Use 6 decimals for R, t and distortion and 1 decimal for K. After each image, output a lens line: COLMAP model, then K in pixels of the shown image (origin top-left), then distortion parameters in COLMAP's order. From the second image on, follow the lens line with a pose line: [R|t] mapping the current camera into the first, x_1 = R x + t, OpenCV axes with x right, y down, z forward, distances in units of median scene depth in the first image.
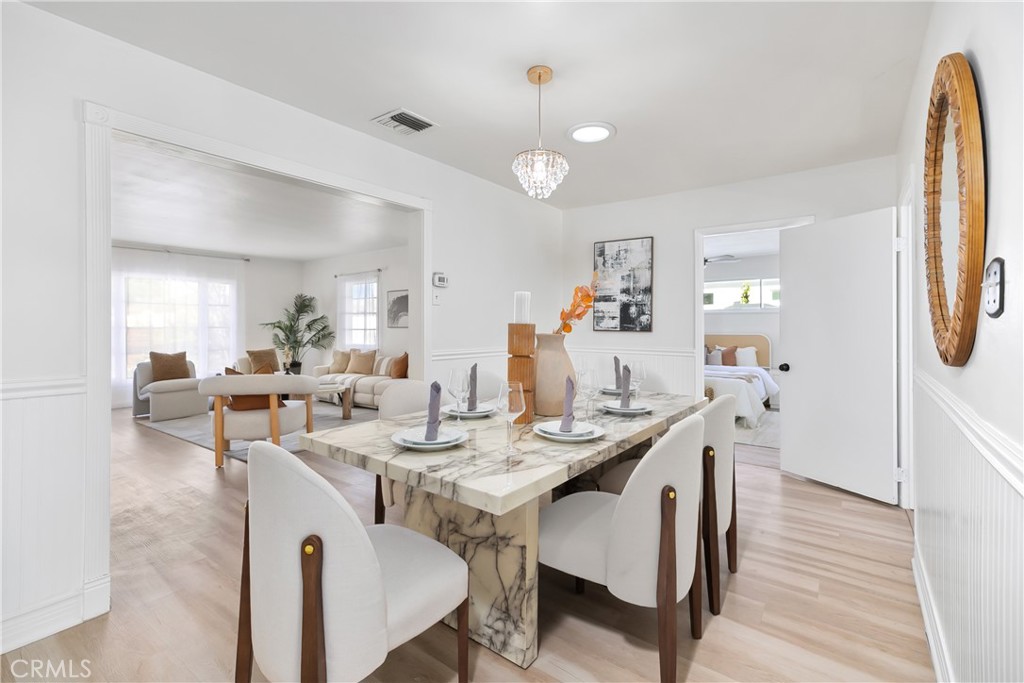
lens RADIAL K [[456.7, 0, 506.0], [0, 456.7, 324.9], [0, 0, 1]] dist [0.003885, -0.000166]
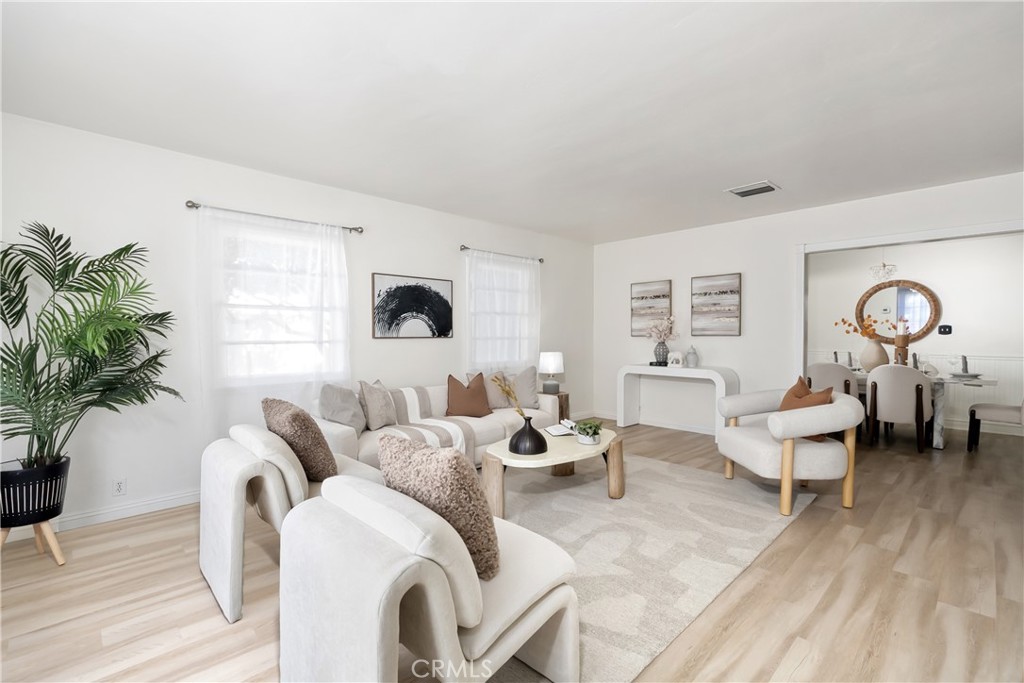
lens RADIAL K [[456.7, 0, 509.0], [0, 456.7, 343.4], [0, 0, 1]] dist [0.003885, -0.000166]
pose [[0.165337, -0.015319, 0.986118, -0.719556], [-0.002158, 0.999871, 0.015894, 0.003013], [-0.986235, -0.004756, 0.165283, 0.687975]]
